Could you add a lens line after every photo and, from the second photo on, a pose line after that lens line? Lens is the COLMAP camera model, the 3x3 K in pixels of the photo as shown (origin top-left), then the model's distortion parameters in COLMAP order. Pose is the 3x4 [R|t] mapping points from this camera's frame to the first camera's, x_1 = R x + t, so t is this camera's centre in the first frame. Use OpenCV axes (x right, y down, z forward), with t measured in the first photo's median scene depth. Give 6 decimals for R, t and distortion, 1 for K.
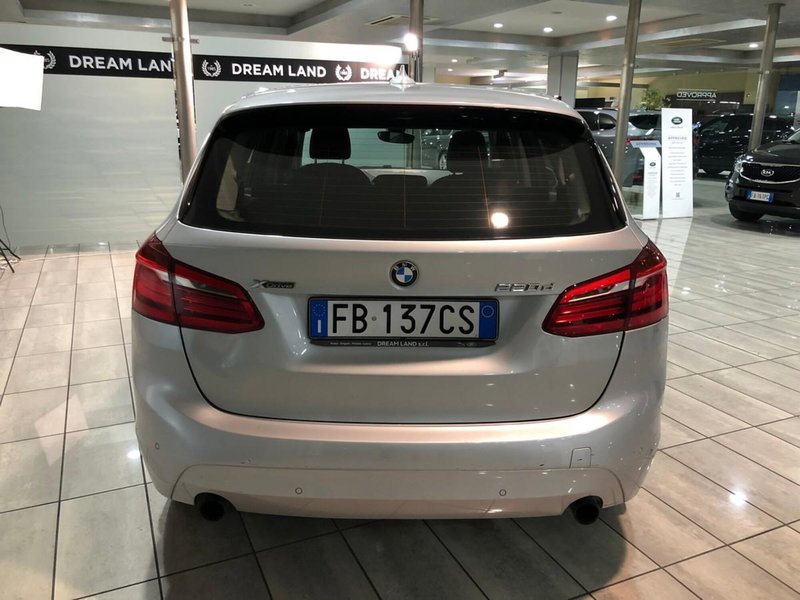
lens RADIAL K [[651.1, 0, 400.0], [0, 651.1, 300.0], [0, 0, 1]] dist [0.075857, 0.006493]
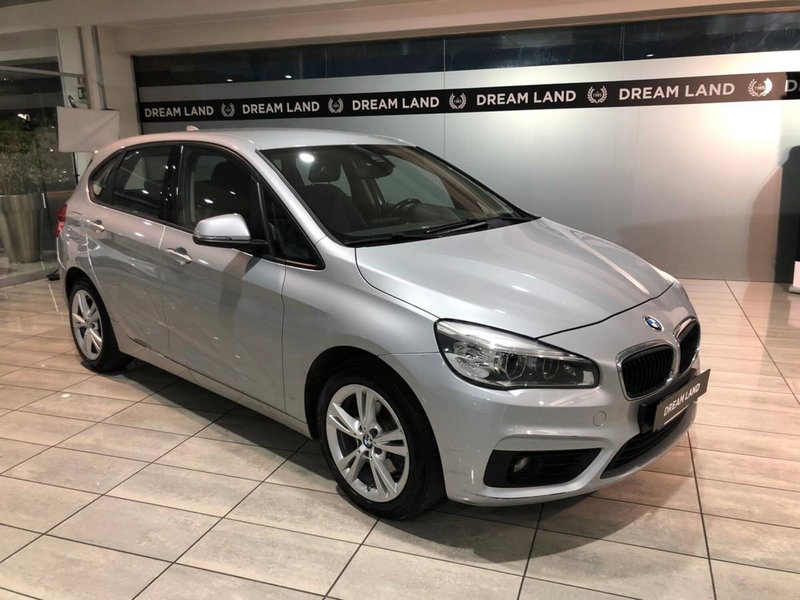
lens RADIAL K [[668.3, 0, 400.0], [0, 668.3, 300.0], [0, 0, 1]] dist [0.031549, -0.007452]
pose [[0.720284, 0.144842, -0.678390, 0.566847], [-0.172007, 0.984709, 0.027615, -0.078757], [0.672016, 0.096797, 0.734183, 0.272626]]
